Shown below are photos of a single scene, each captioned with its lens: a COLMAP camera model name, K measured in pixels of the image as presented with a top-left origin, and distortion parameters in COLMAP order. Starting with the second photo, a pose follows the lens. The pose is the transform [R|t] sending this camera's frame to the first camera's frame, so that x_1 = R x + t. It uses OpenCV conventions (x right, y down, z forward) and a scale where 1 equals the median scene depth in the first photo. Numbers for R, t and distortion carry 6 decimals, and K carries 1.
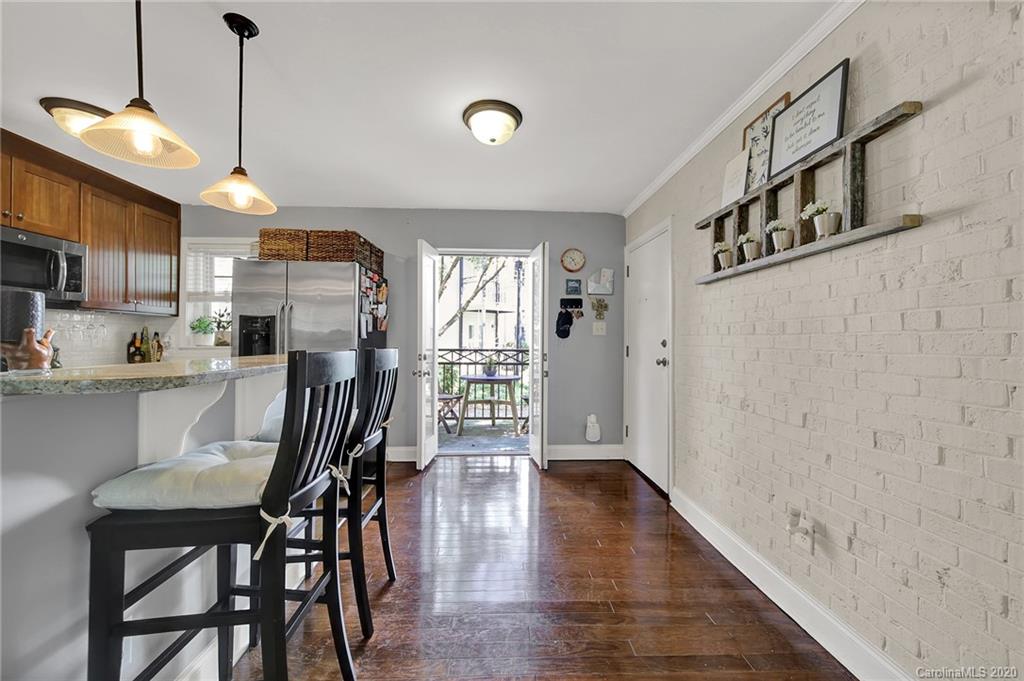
lens RADIAL K [[372.8, 0, 515.2], [0, 372.8, 337.0], [0, 0, 1]] dist [0.001035, -0.001643]
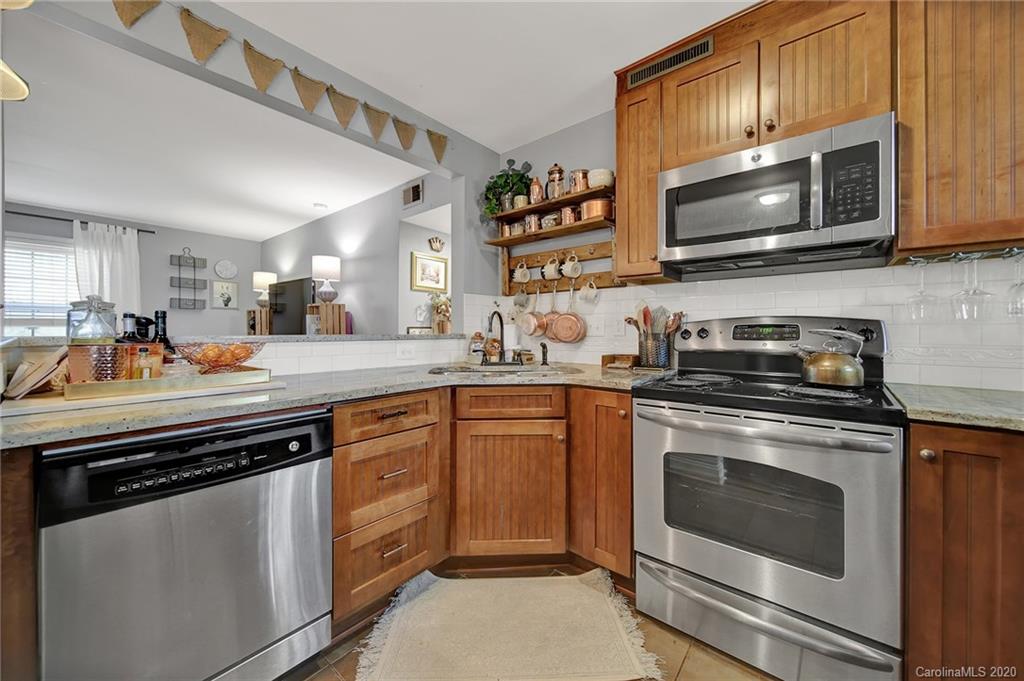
lens RADIAL K [[372.8, 0, 517.7], [0, 372.8, 335.9], [0, 0, 1]] dist [0.001035, -0.001643]
pose [[-0.661939, 0.002394, -0.749554, -0.414147], [-0.002427, 0.999983, 0.005337, 0.019325], [0.749554, 0.005352, -0.661922, 0.774187]]
